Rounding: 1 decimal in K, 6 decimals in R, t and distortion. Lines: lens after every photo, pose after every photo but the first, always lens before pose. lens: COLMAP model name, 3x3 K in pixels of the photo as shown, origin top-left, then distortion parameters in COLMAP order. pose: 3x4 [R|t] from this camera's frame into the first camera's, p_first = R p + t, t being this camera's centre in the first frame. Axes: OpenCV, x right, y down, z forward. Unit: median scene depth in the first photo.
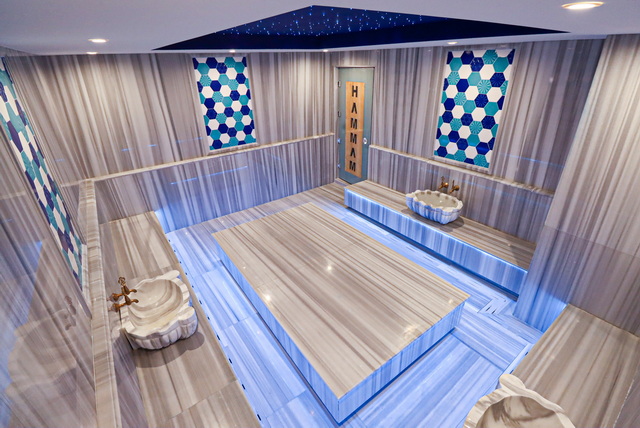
lens RADIAL K [[299.5, 0, 323.4], [0, 299.5, 204.5], [0, 0, 1]] dist [-0.010542, -0.000560]
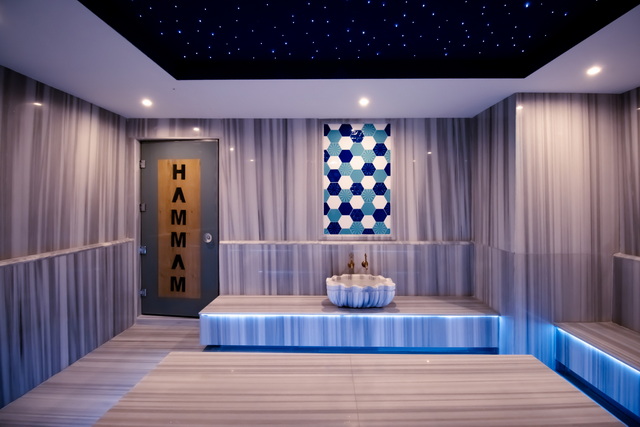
lens RADIAL K [[299.5, 0, 323.4], [0, 299.5, 204.0], [0, 0, 1]] dist [-0.010542, -0.000560]
pose [[0.608089, 0.022903, 0.793538, -0.290031], [0.326331, 0.904016, -0.276159, -0.011081], [-0.723696, 0.426885, 0.542248, 0.495858]]
